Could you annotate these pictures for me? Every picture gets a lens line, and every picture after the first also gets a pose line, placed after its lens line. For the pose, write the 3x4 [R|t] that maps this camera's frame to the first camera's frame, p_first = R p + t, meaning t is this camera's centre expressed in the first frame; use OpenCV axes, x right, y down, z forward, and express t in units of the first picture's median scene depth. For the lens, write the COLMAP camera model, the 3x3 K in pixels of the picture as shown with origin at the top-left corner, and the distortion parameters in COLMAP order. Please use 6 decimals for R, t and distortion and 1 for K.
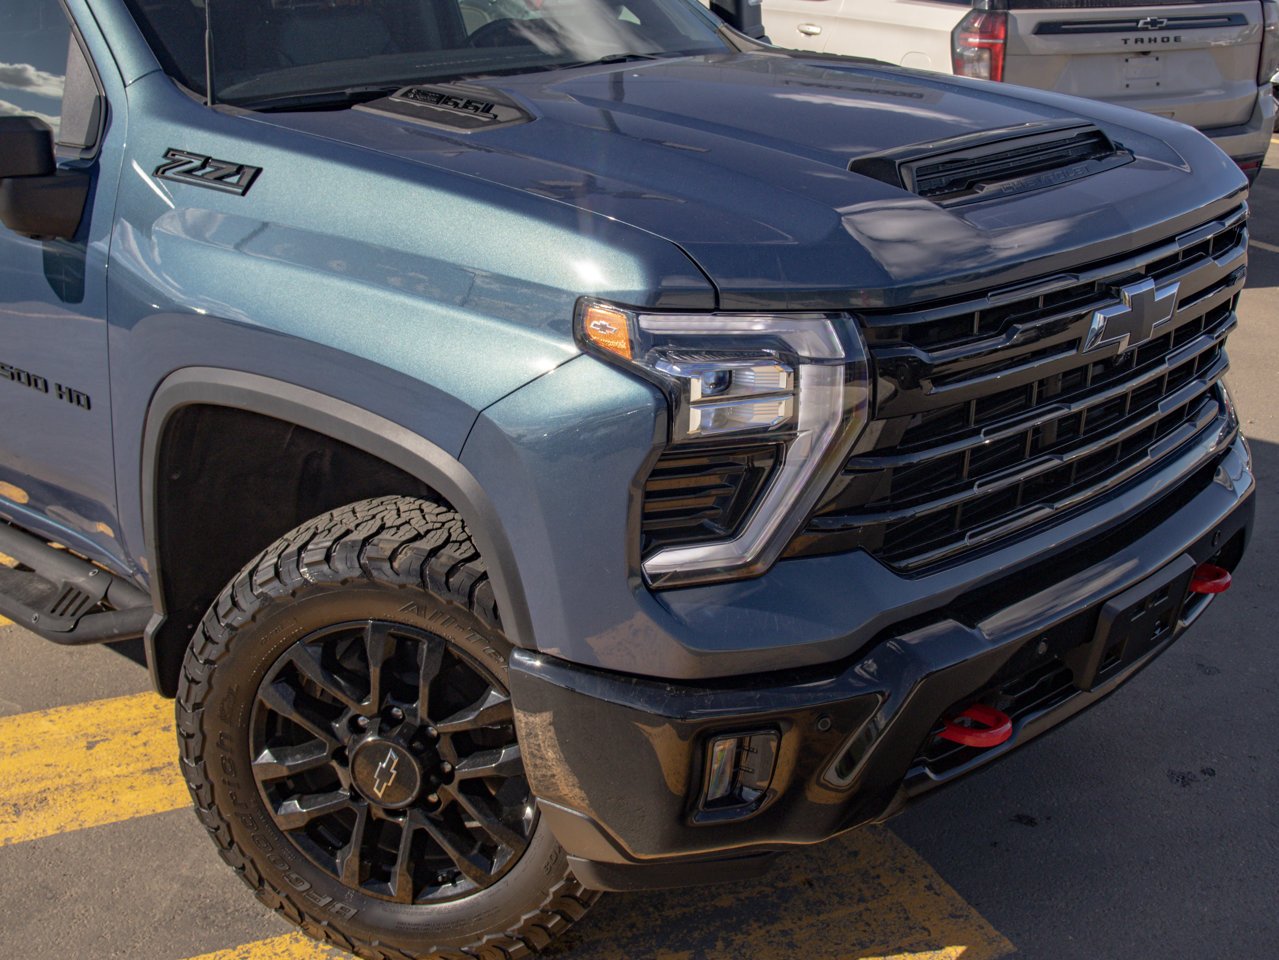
lens RADIAL K [[1668.6, 0, 639.6], [0, 1668.6, 454.0], [0, 0, 1]] dist [0.008497, 0.013136]
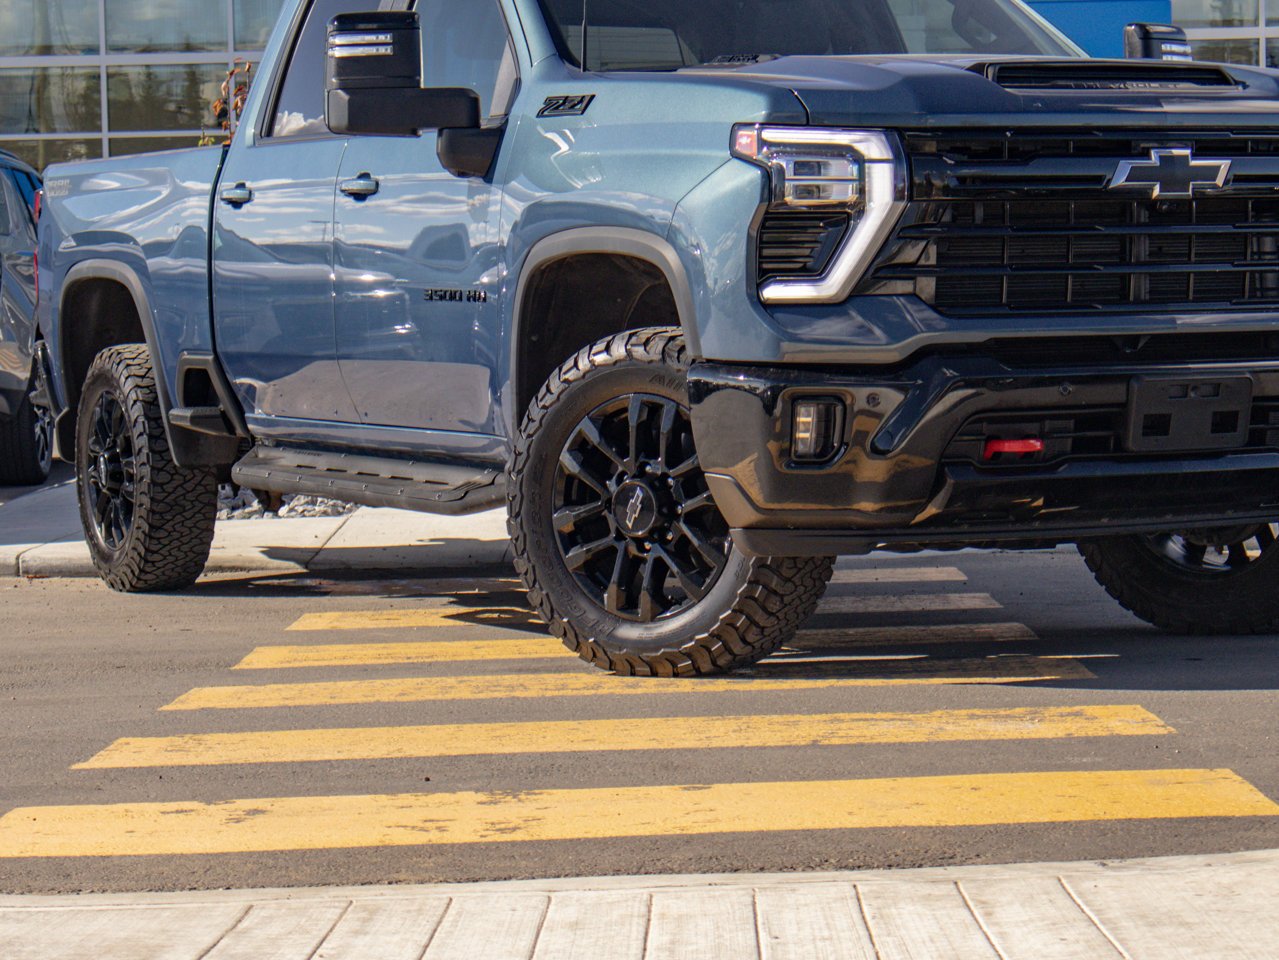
lens RADIAL K [[3814.0, 0, 639.5], [0, 3814.0, 480.0], [0, 0, 1]] dist [0.046703, 0.278203]
pose [[0.925660, 0.004985, -0.378324, 1.034477], [-0.107738, 0.961991, -0.250931, 0.949977], [0.362693, 0.273037, 0.891013, -1.798635]]
